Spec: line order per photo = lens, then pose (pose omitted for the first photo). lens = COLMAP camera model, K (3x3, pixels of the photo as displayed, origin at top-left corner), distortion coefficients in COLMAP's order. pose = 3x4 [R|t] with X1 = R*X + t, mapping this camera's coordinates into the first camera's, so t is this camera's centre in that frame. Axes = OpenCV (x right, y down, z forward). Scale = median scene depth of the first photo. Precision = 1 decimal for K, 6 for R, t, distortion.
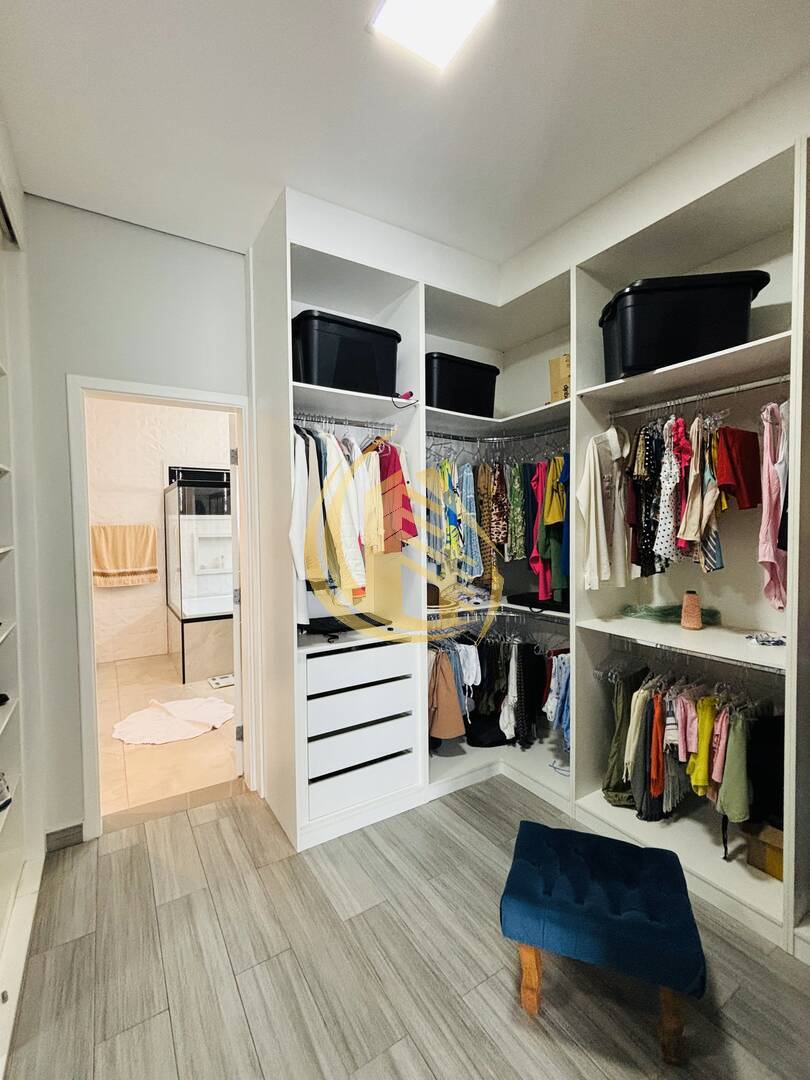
lens RADIAL K [[474.2, 0, 405.0], [0, 474.2, 540.0], [0, 0, 1]] dist [0.002253, -0.000298]
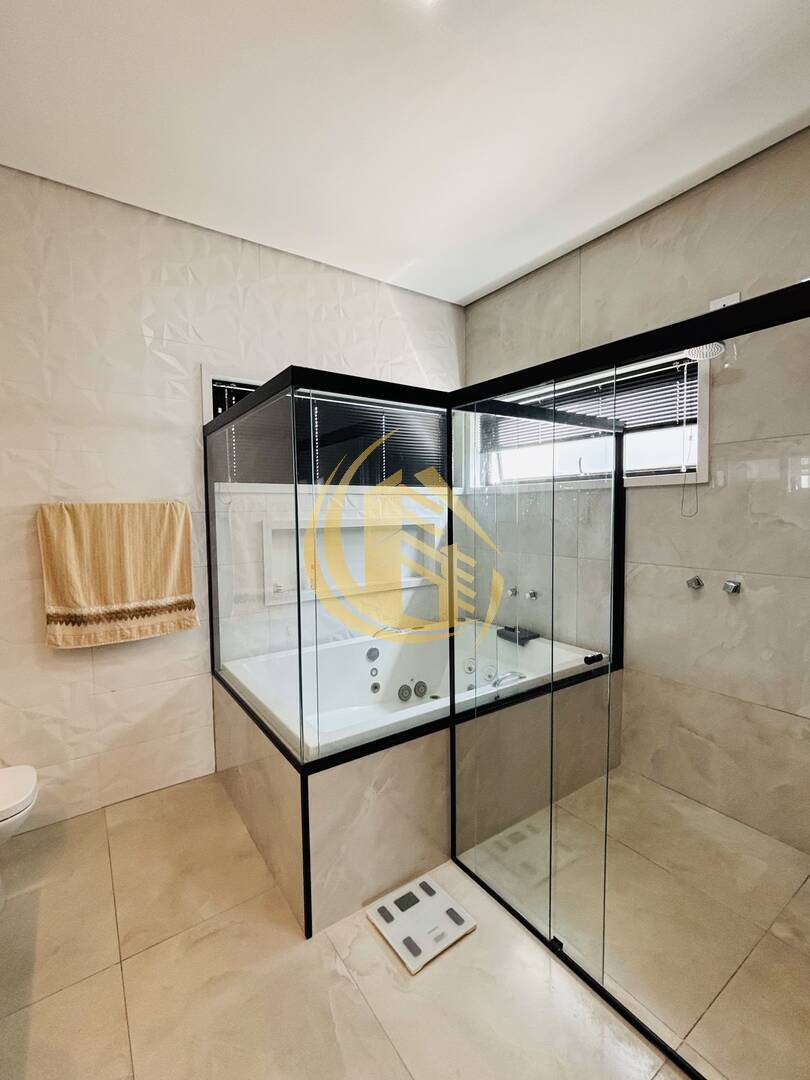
lens RADIAL K [[474.2, 0, 405.0], [0, 474.2, 540.0], [0, 0, 1]] dist [0.002253, -0.000298]
pose [[0.998741, -0.003105, 0.050074, -0.350941], [0.001381, 0.999406, 0.034422, -0.012240], [-0.050151, -0.034310, 0.998152, 0.550611]]
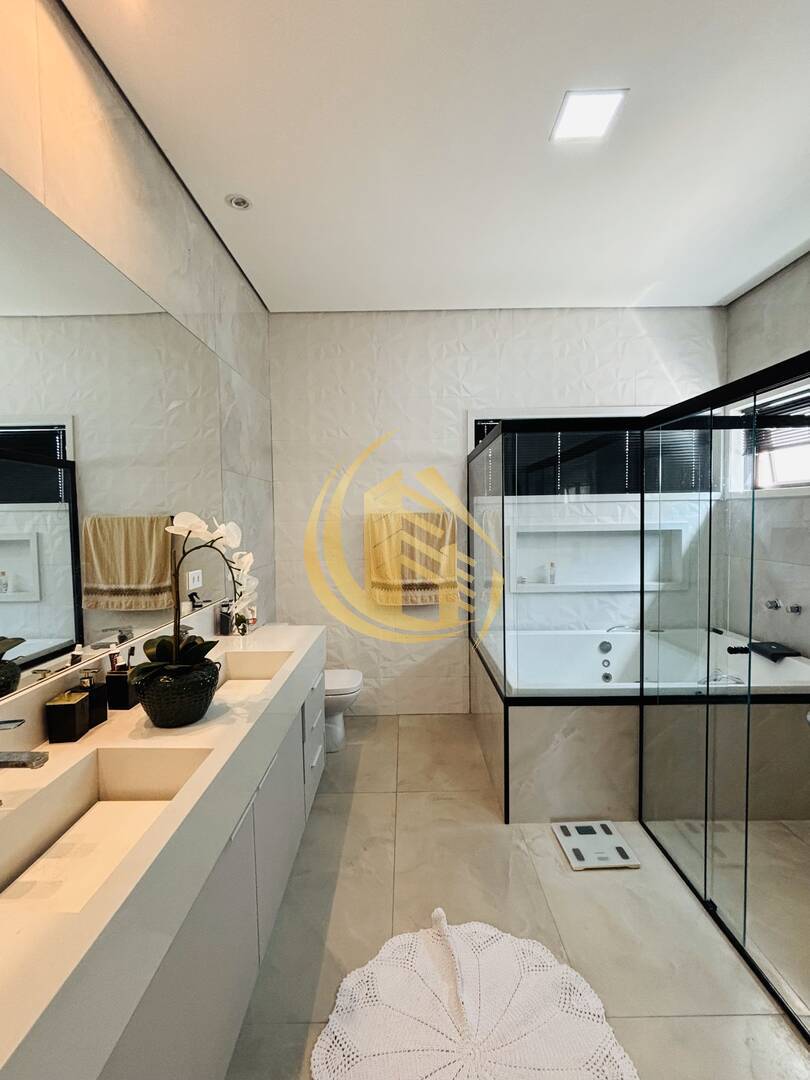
lens RADIAL K [[474.2, 0, 405.0], [0, 474.2, 540.0], [0, 0, 1]] dist [0.002253, -0.000298]
pose [[0.846478, 0.025247, -0.531824, -0.252714], [-0.012667, 0.999547, 0.027289, -0.010824], [0.532272, -0.016363, 0.846415, 0.442021]]
